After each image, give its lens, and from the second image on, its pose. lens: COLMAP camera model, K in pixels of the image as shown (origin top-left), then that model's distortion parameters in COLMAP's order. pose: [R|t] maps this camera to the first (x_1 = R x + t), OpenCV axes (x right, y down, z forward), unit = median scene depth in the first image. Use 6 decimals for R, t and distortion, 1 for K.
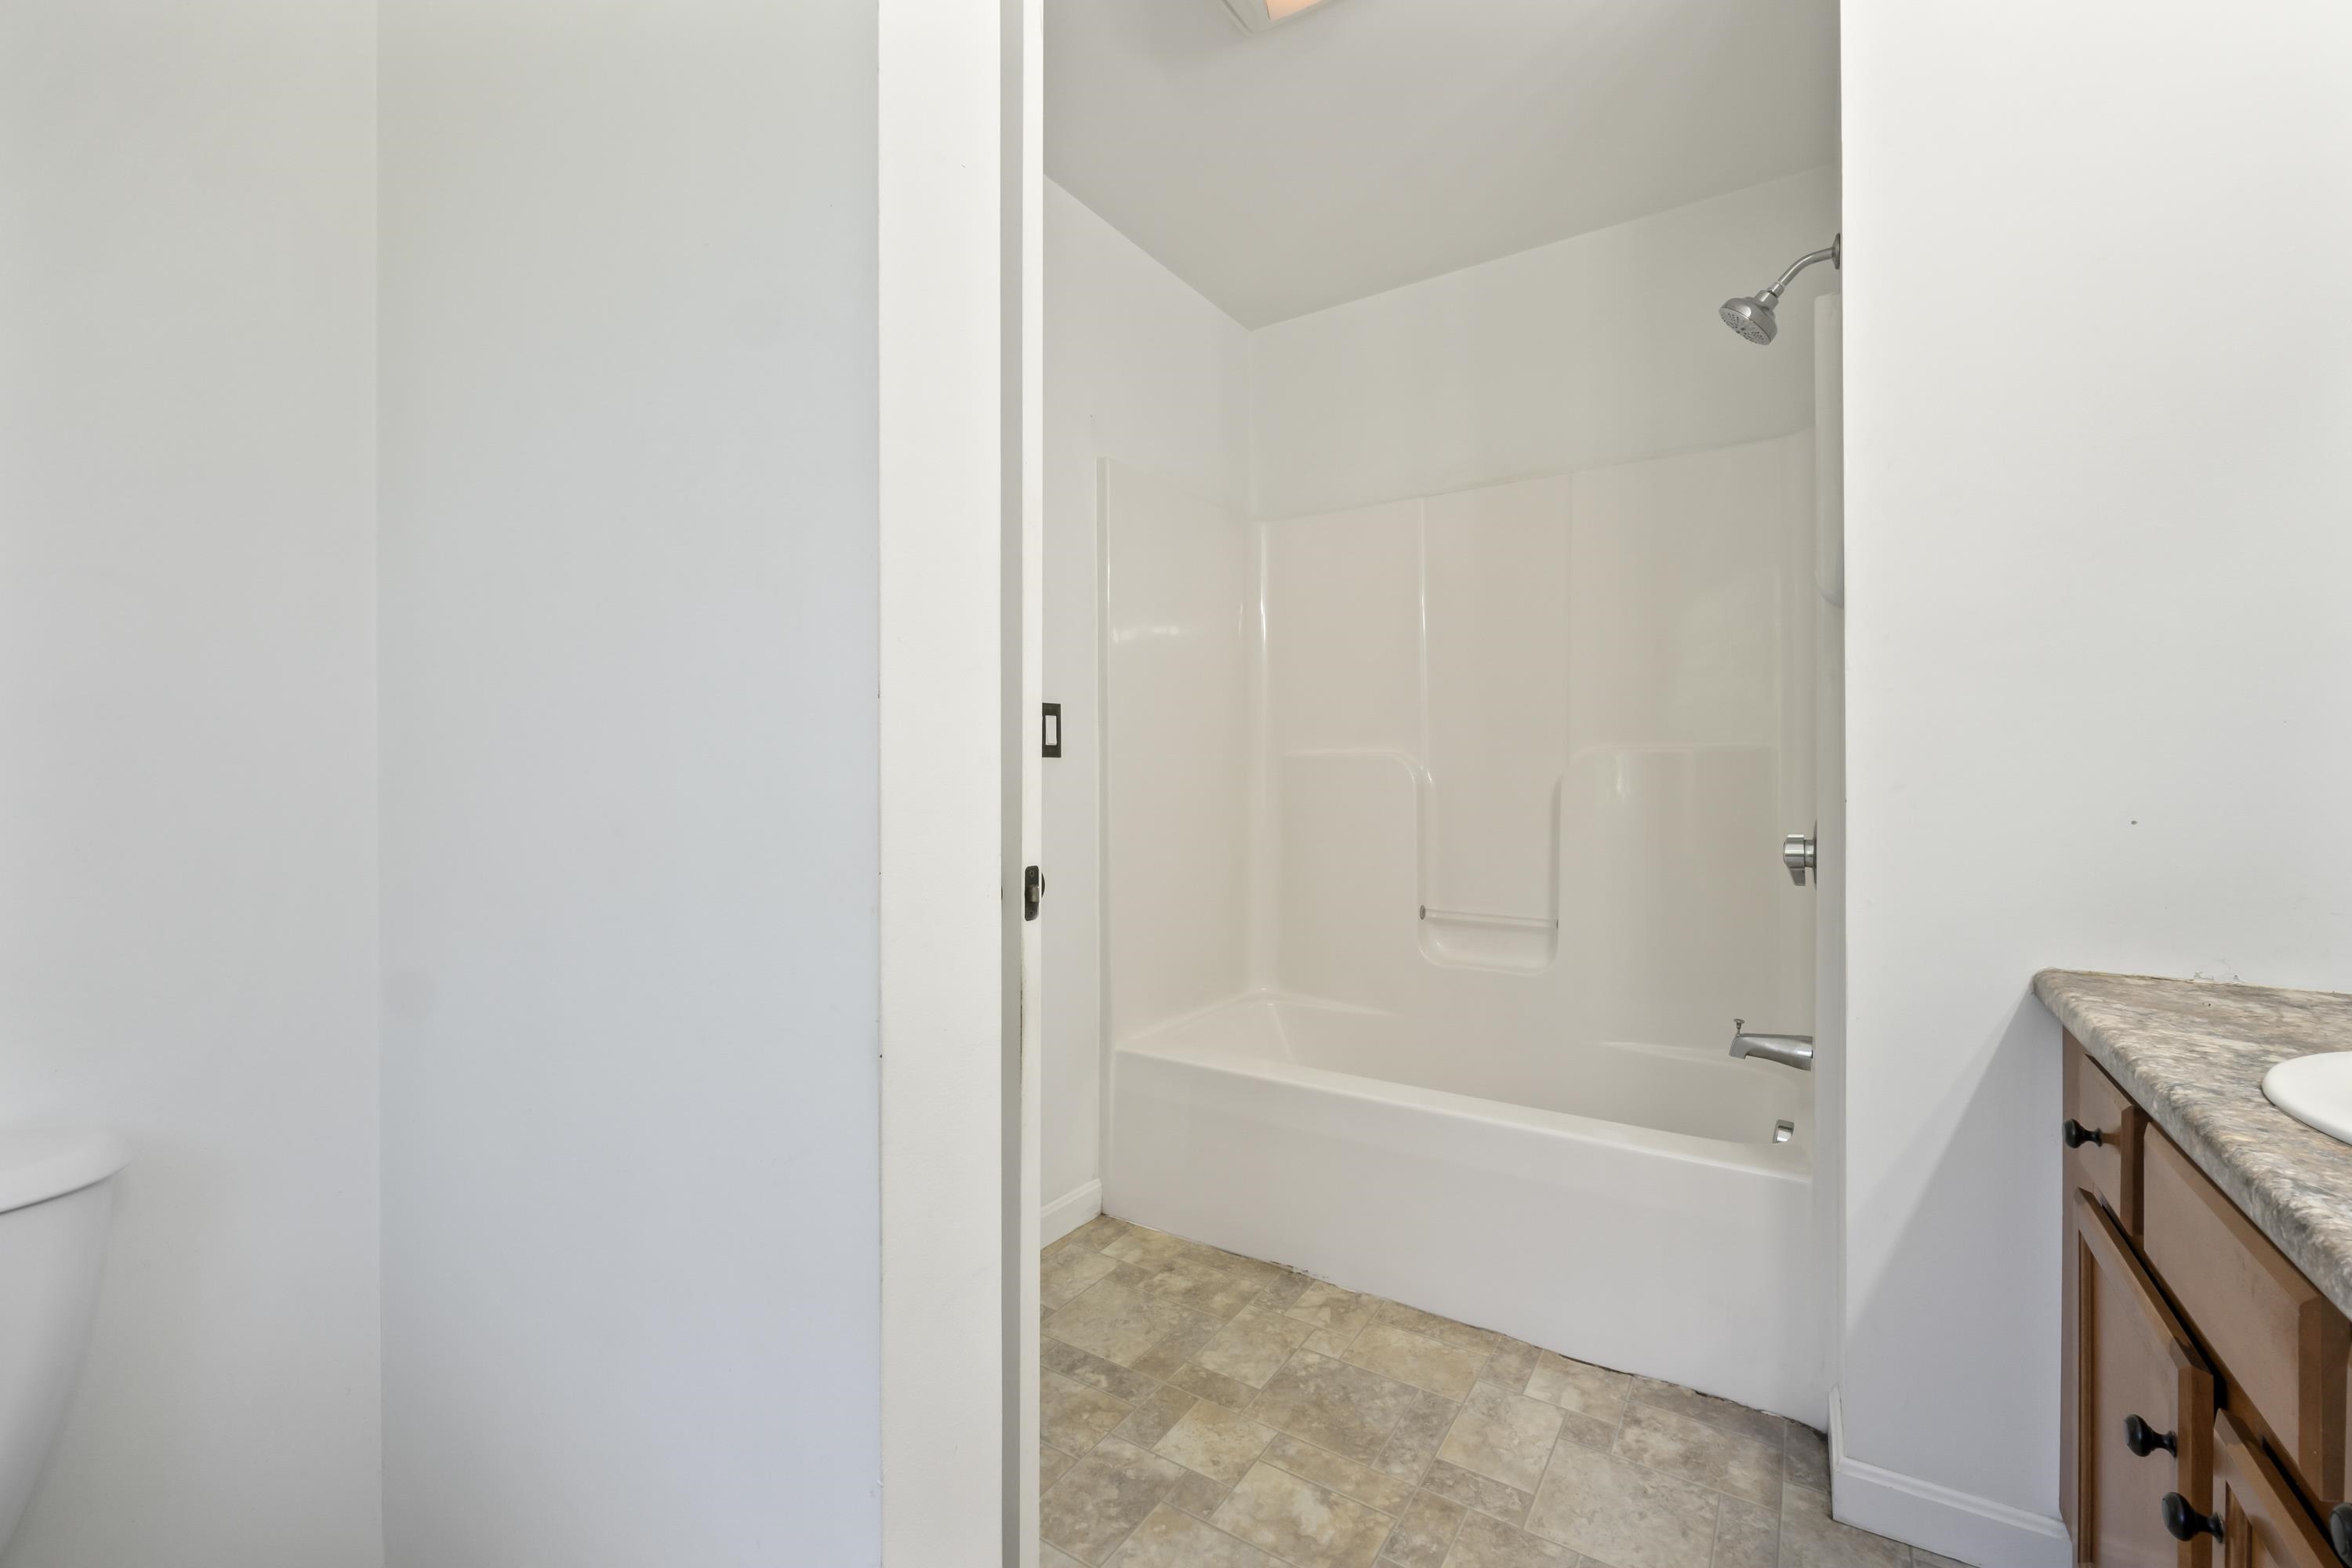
lens RADIAL K [[987.7, 0, 1175.5], [0, 987.7, 781.1], [0, 0, 1]] dist [-0.005122, -0.000998]
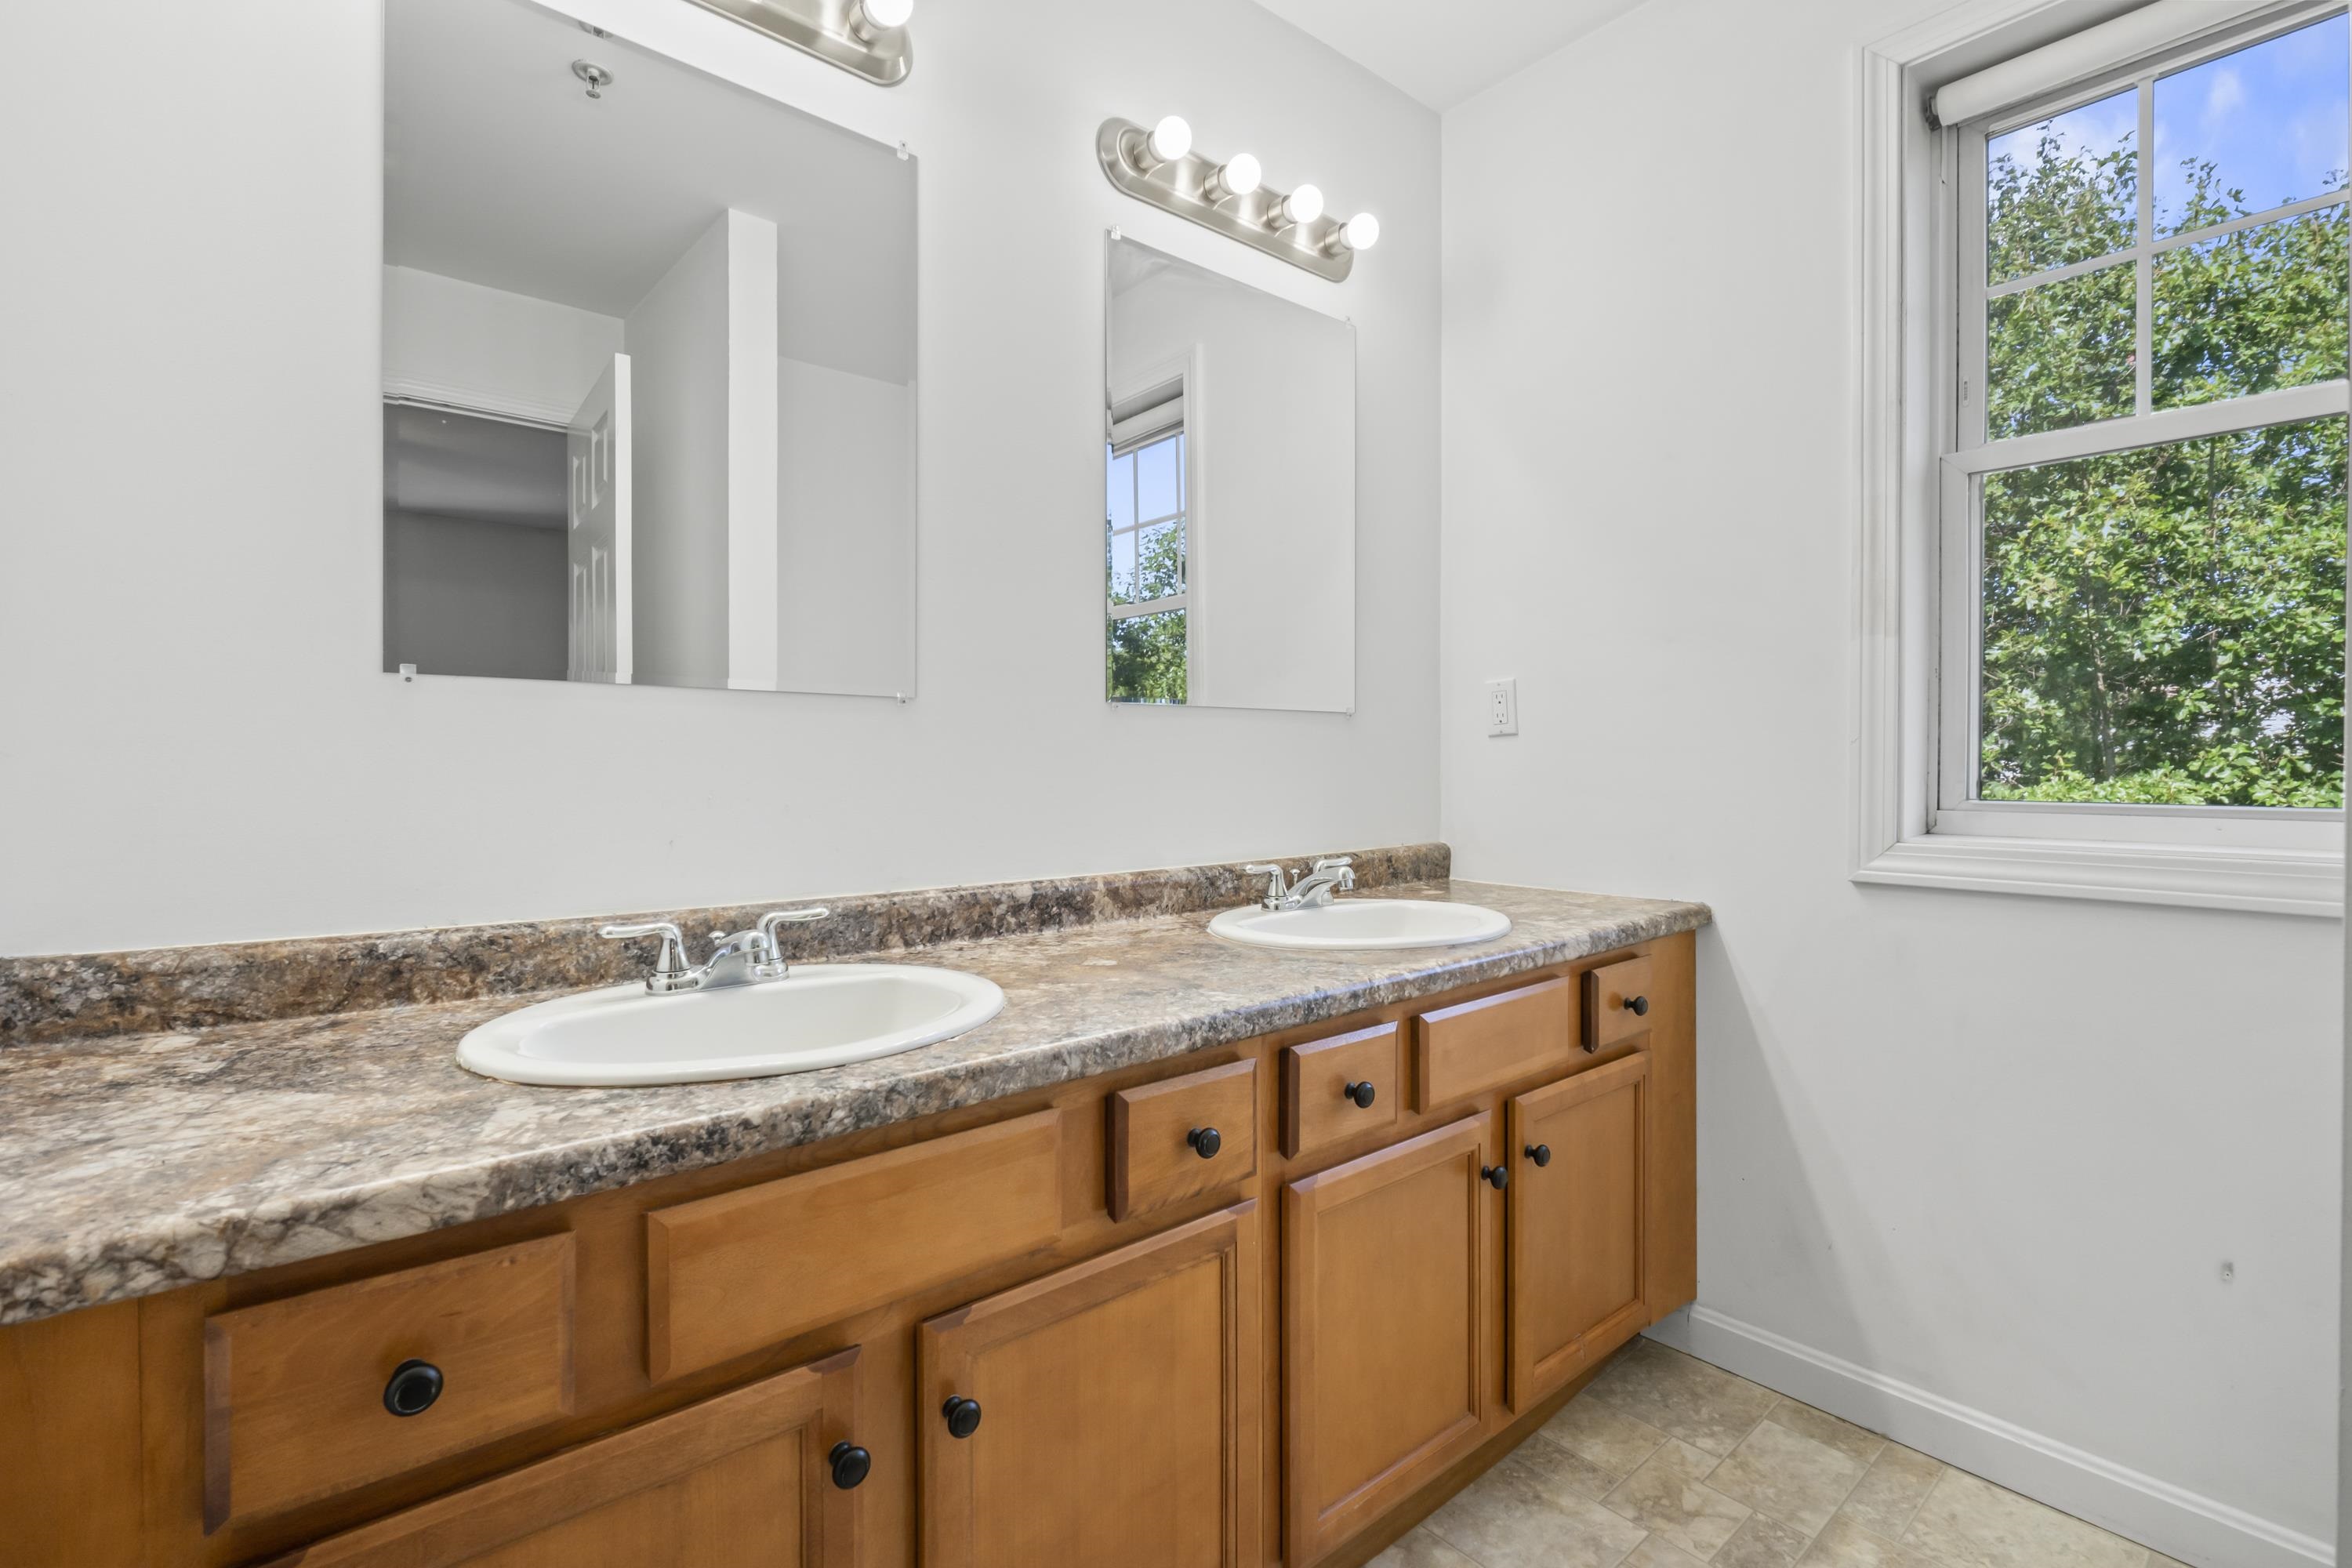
lens RADIAL K [[1080.6, 0, 1176.8], [0, 1080.6, 778.4], [0, 0, 1]] dist [-0.008846, 0.001049]
pose [[-0.959001, -0.000975, 0.283402, 0.293965], [0.002054, 0.999944, 0.010390, -0.004400], [-0.283396, 0.010546, -0.958945, 1.880807]]
